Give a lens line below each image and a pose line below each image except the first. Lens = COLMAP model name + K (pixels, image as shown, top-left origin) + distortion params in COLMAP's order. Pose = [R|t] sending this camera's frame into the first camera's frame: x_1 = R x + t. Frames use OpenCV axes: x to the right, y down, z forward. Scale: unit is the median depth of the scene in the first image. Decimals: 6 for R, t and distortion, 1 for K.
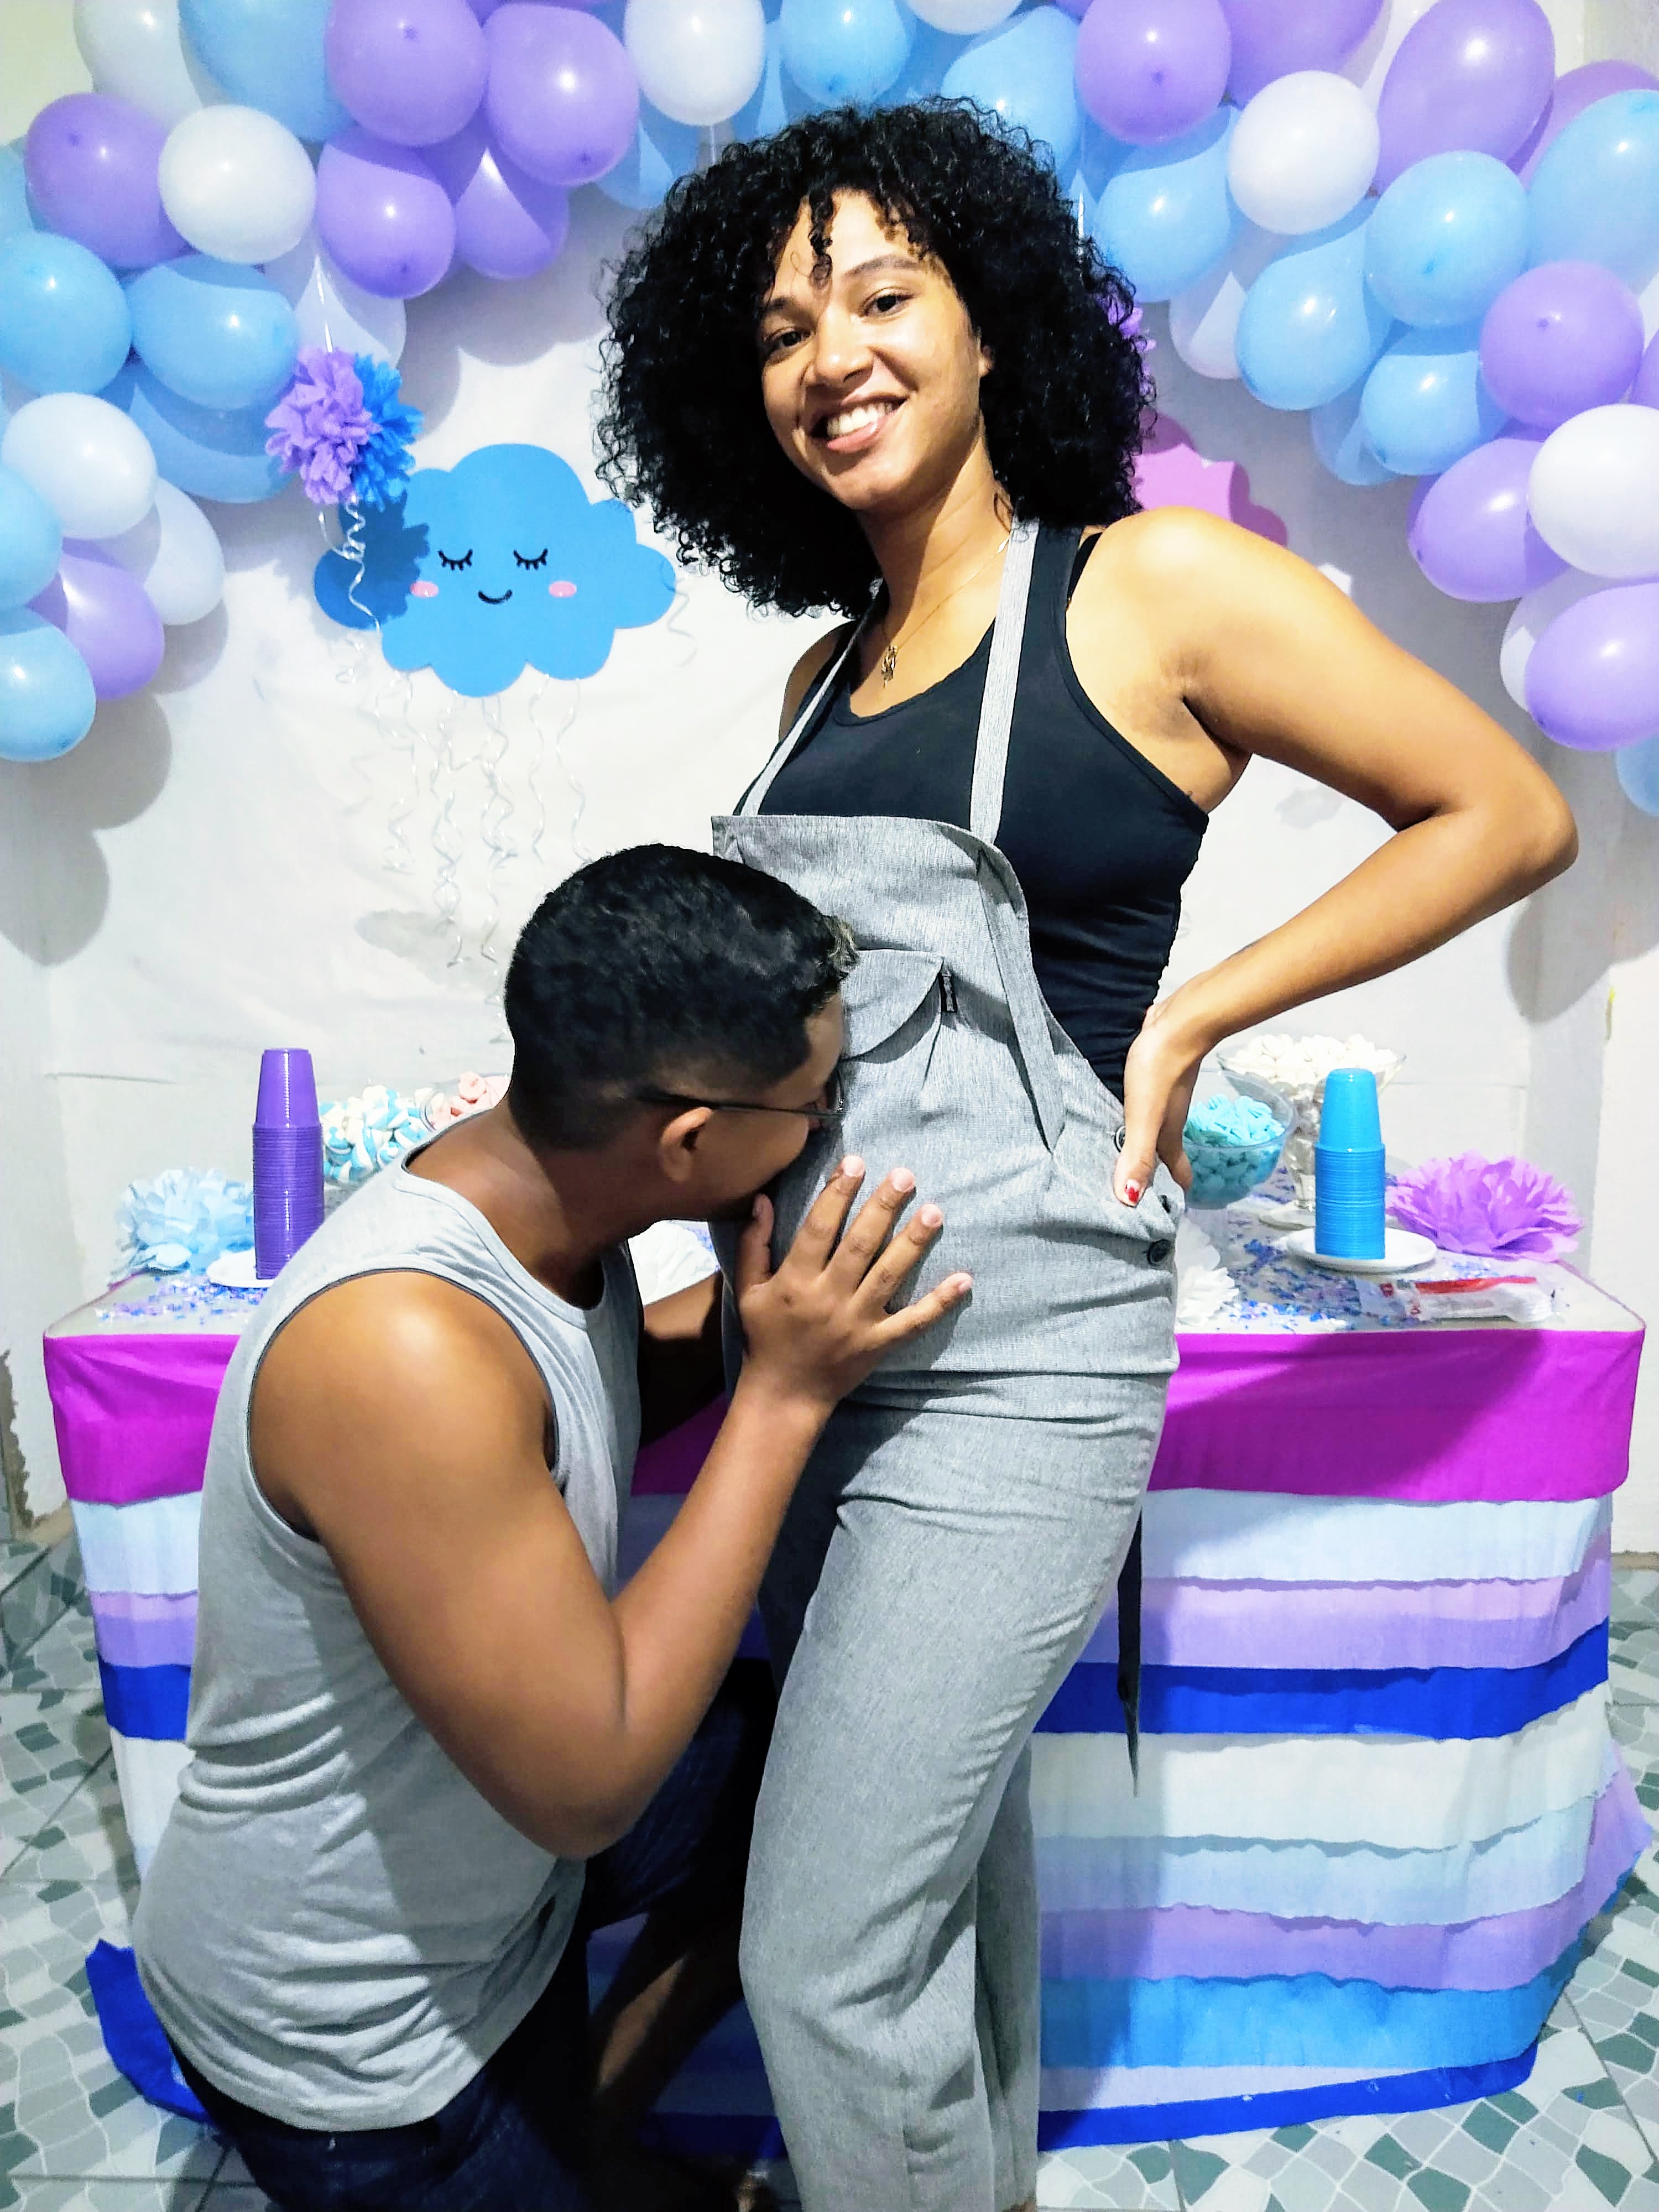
lens RADIAL K [[1692.8, 0, 829.5], [0, 1692.8, 1106.0], [0, 0, 1]] dist [0.212234, -0.250683]
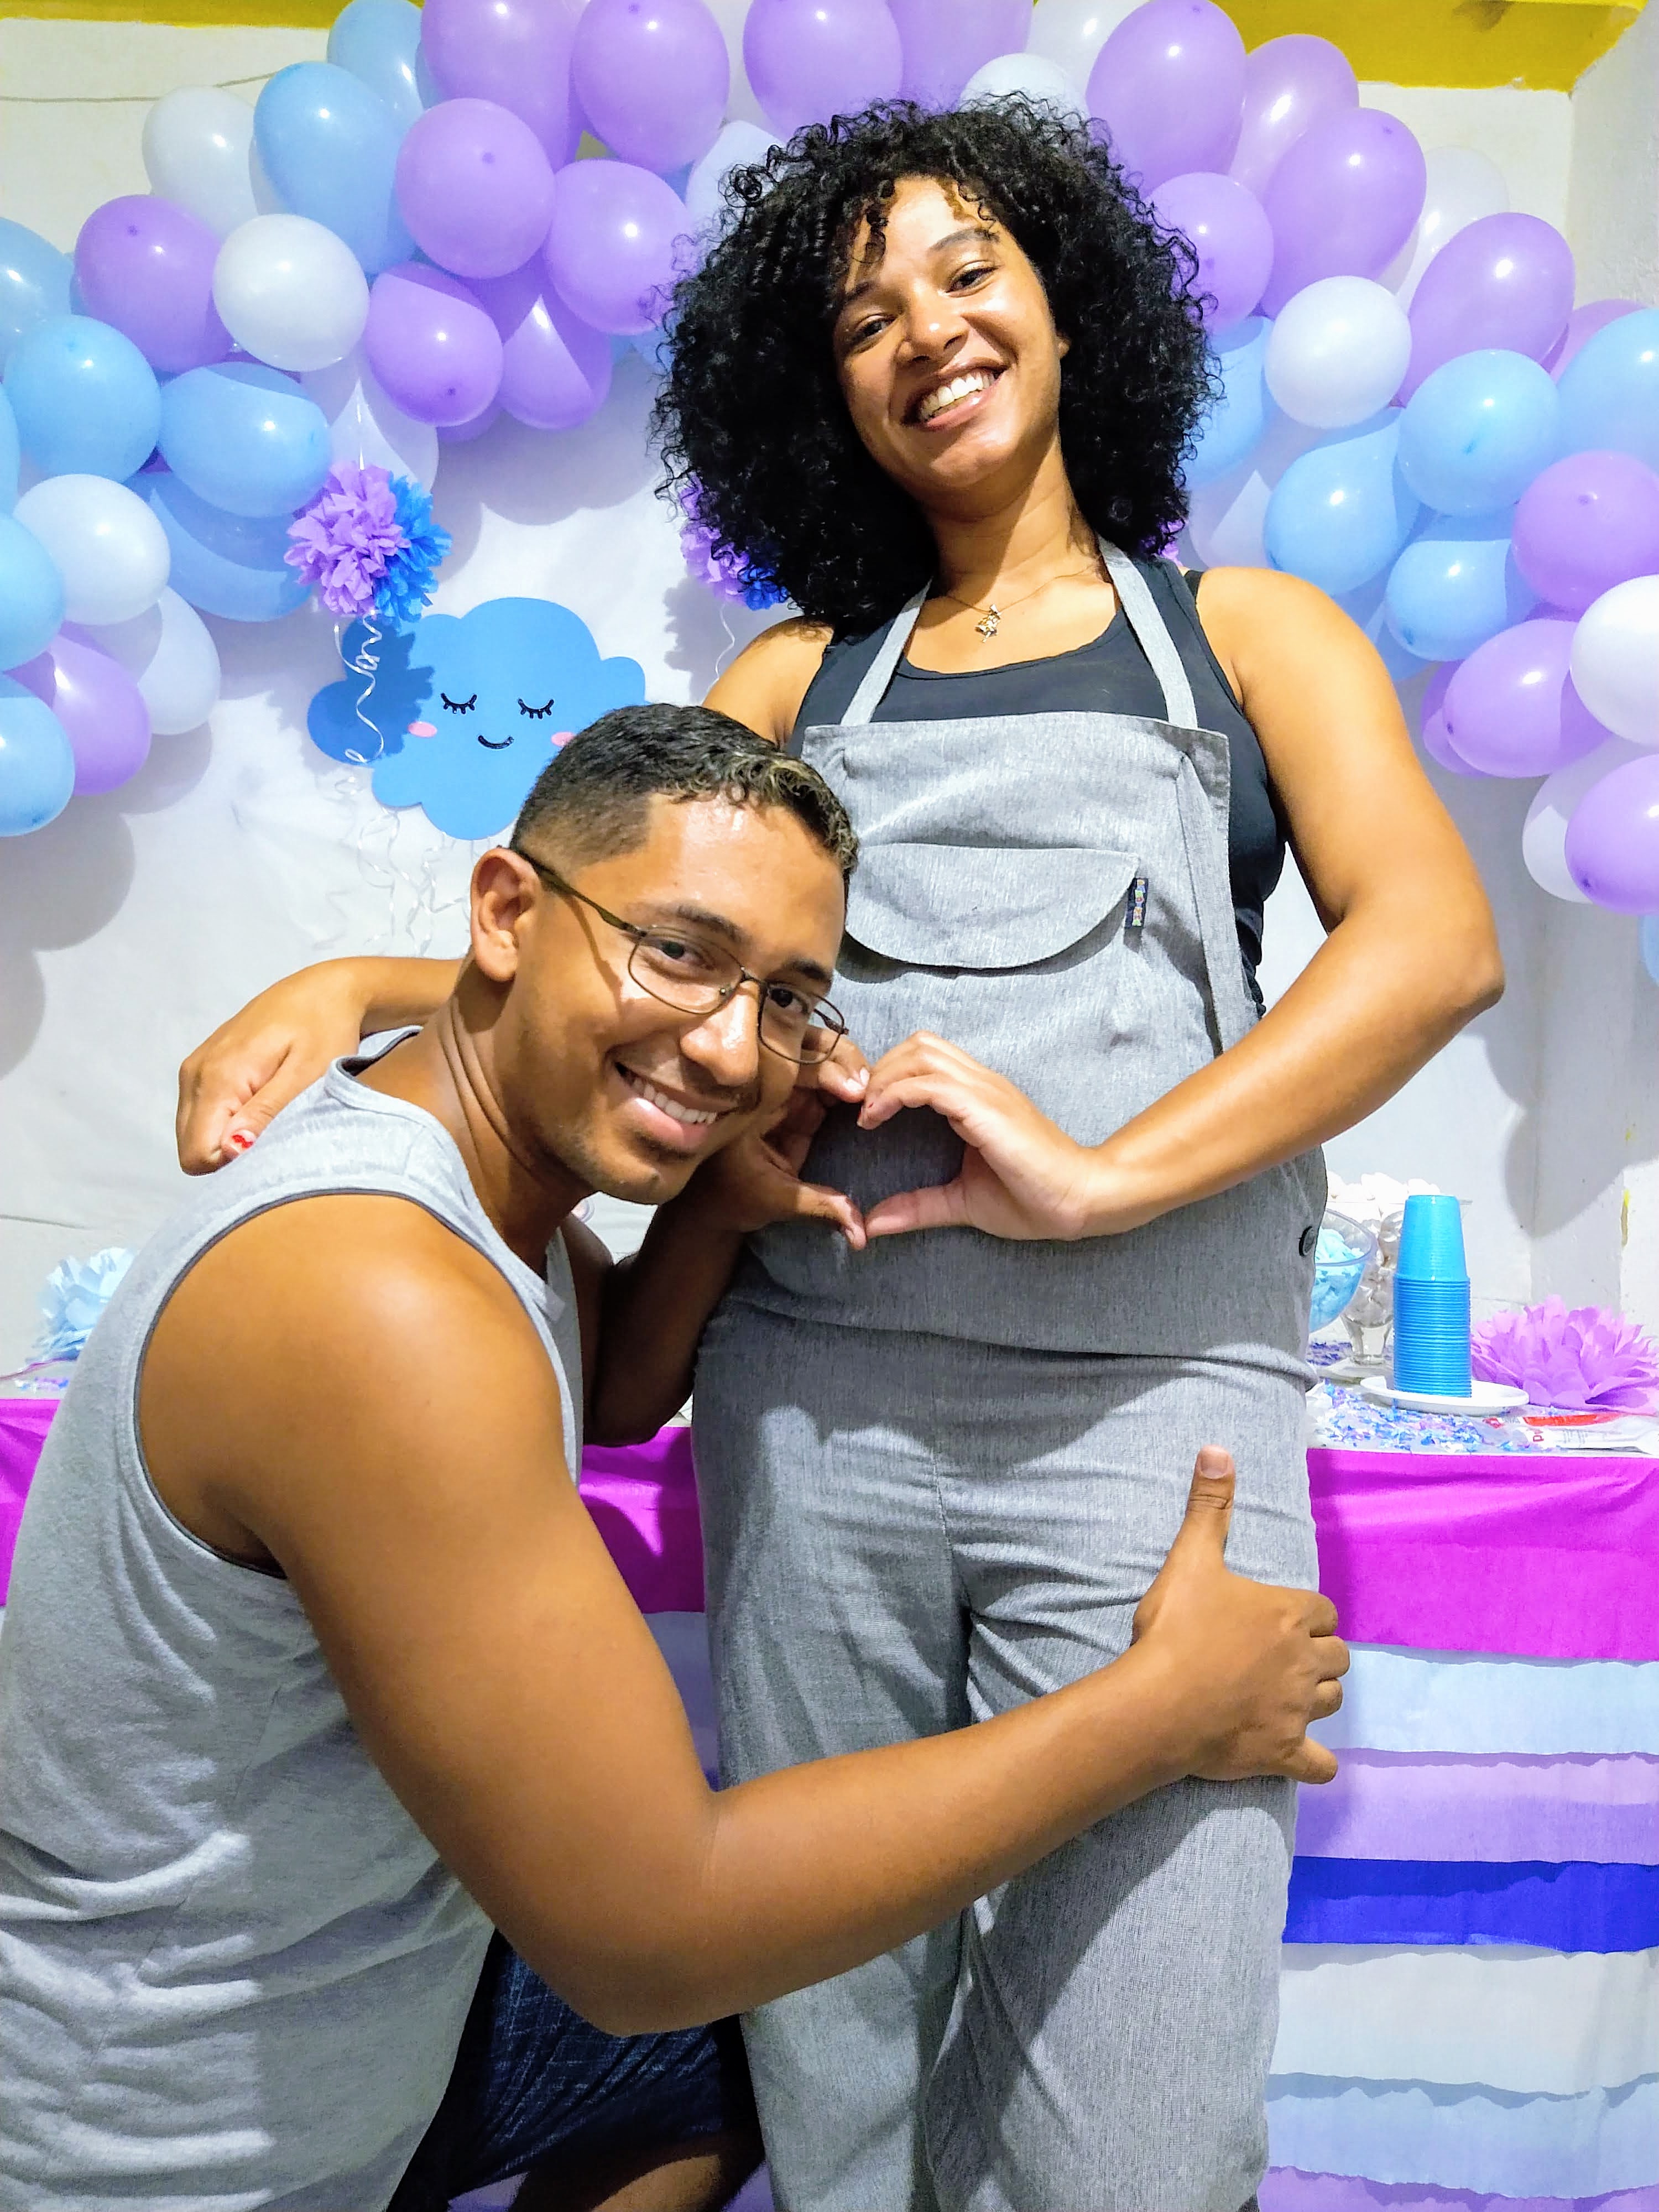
lens RADIAL K [[1692.8, 0, 829.5], [0, 1692.8, 1106.0], [0, 0, 1]] dist [0.212234, -0.250683]
pose [[0.996094, 0.060244, 0.064559, -0.066128], [-0.047483, 0.981854, -0.183599, 0.095226], [-0.074448, 0.179816, 0.980879, 0.078986]]
